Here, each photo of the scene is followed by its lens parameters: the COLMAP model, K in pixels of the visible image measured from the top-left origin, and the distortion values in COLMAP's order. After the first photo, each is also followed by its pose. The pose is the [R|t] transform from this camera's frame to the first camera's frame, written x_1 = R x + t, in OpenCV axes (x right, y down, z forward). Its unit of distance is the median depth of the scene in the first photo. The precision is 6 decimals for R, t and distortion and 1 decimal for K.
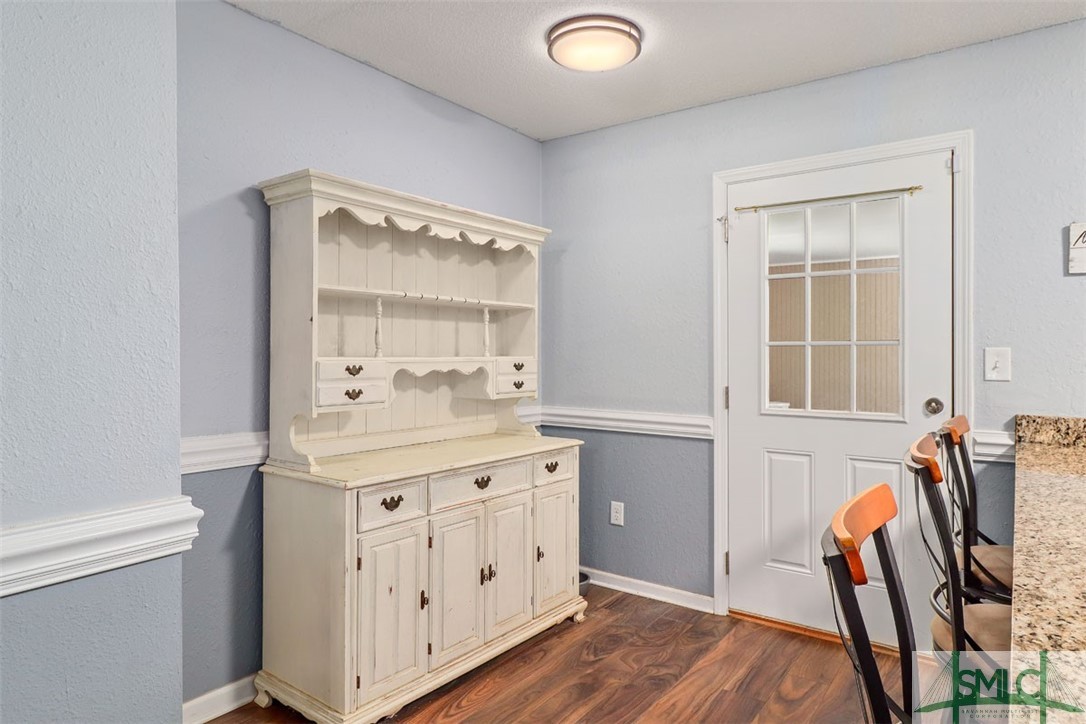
lens RADIAL K [[651.7, 0, 545.7], [0, 651.7, 363.5], [0, 0, 1]] dist [0.007687, 0.001399]
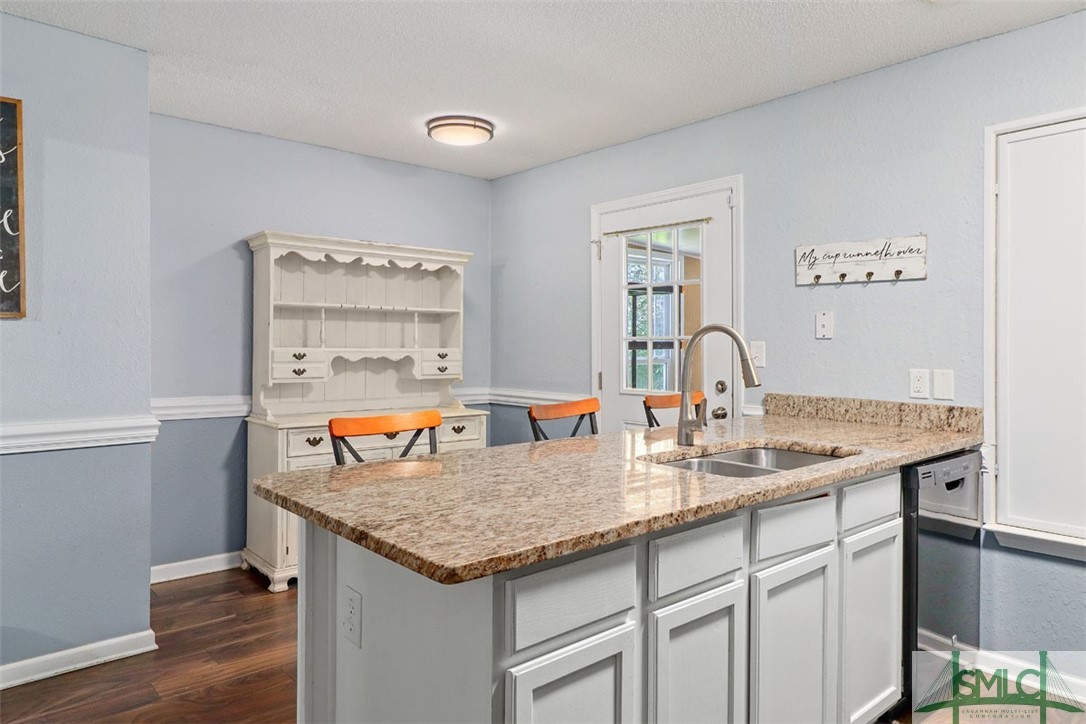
lens RADIAL K [[698.6, 0, 541.3], [0, 698.6, 354.0], [0, 0, 1]] dist [0.009264, 0.001411]
pose [[0.975358, 0.003934, -0.220592, 0.580548], [-0.005881, 0.999949, -0.008171, 0.014088], [0.220549, 0.009267, 0.975332, -0.449346]]
